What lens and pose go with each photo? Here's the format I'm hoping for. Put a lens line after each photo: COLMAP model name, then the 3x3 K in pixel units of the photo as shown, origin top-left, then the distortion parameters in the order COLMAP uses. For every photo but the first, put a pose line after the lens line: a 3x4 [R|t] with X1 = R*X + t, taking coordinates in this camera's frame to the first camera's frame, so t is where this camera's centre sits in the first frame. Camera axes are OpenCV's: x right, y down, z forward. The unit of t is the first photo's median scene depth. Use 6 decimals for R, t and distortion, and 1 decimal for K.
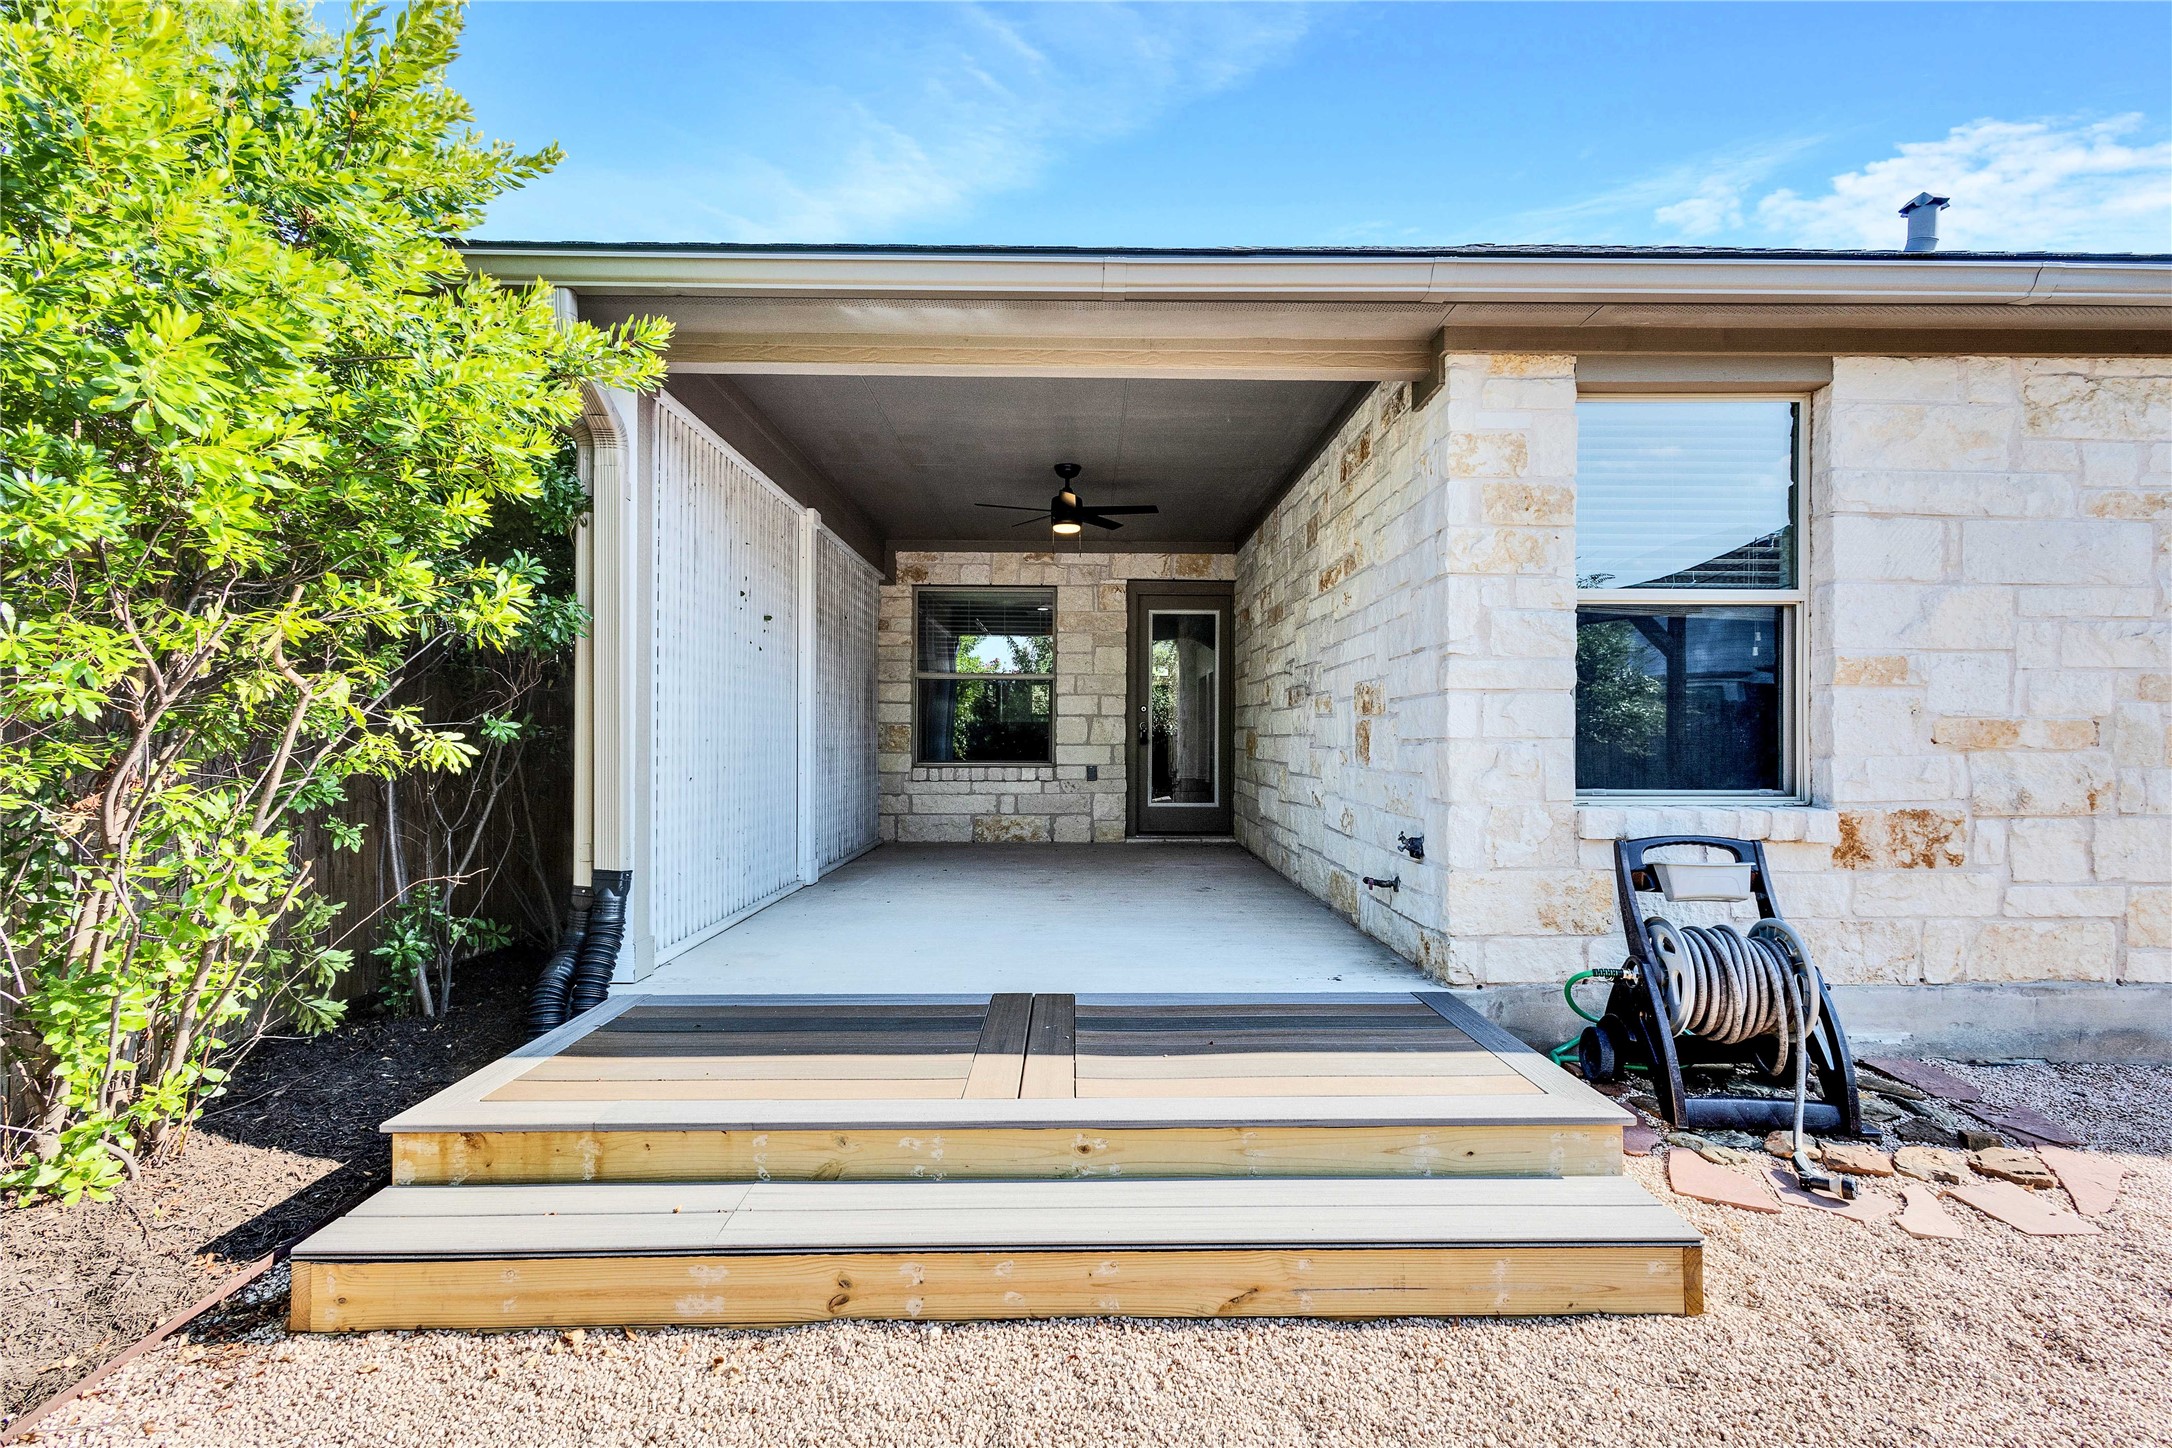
lens RADIAL K [[998.3, 0, 1087.8], [0, 998.3, 723.3], [0, 0, 1]] dist [0.018612, -0.007881]
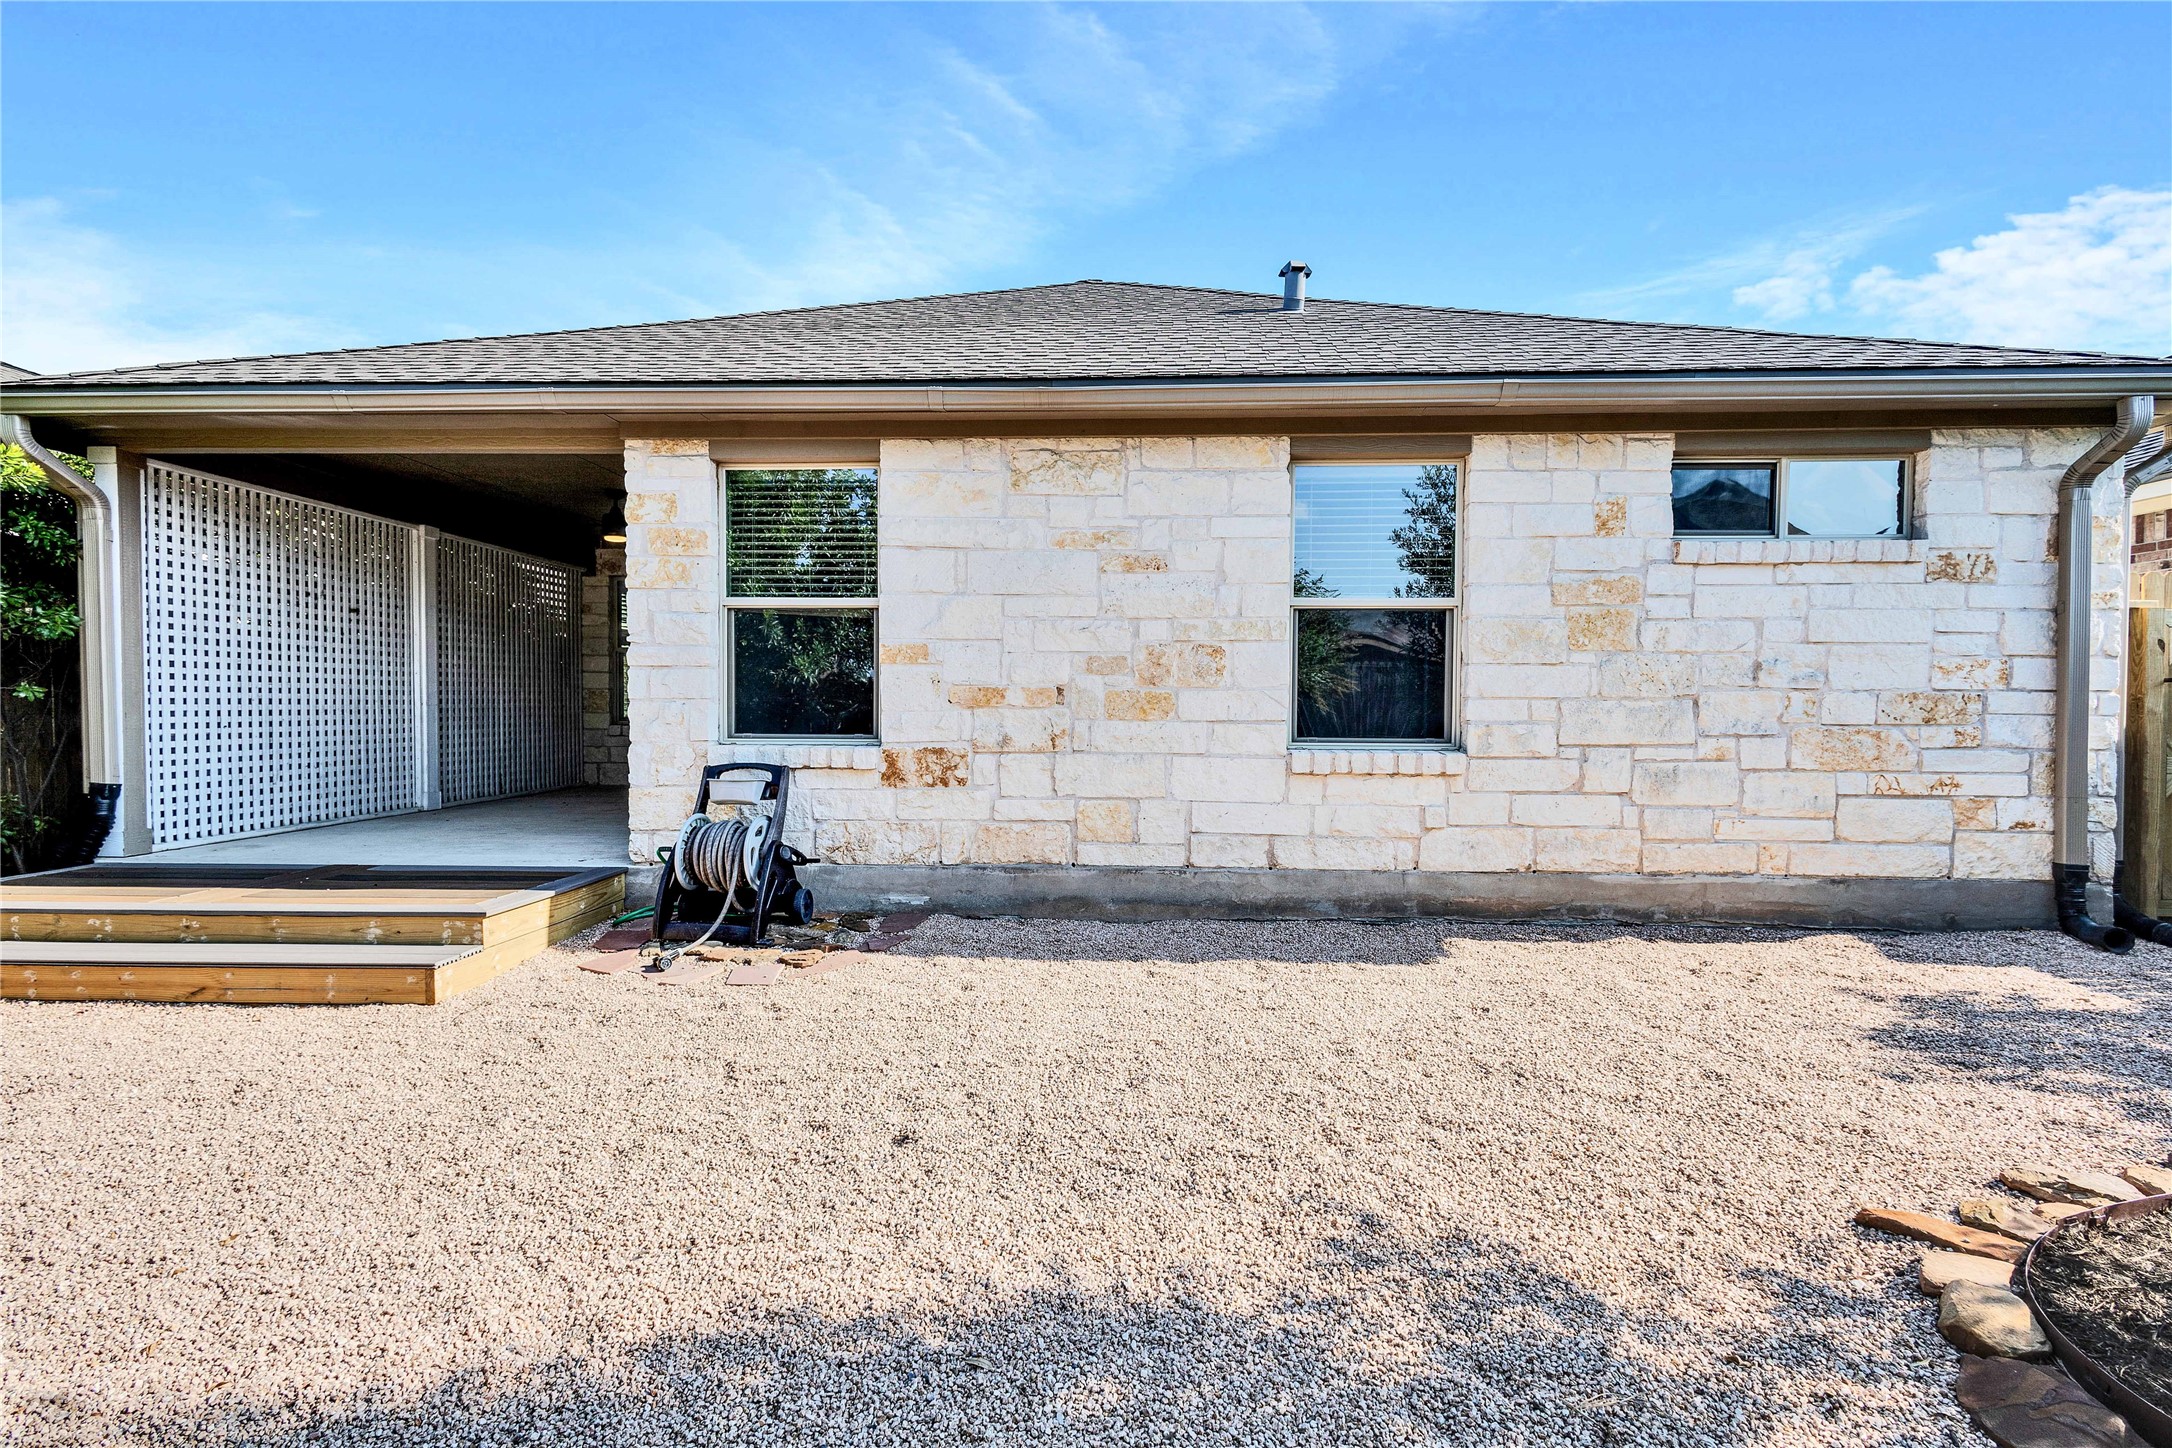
lens RADIAL K [[998.3, 0, 1087.8], [0, 998.3, 723.3], [0, 0, 1]] dist [0.018612, -0.007881]
pose [[0.998050, 0.003419, -0.062321, 1.136574], [-0.001370, 0.999458, 0.032898, 0.001309], [0.062399, -0.032749, 0.997514, -0.451339]]
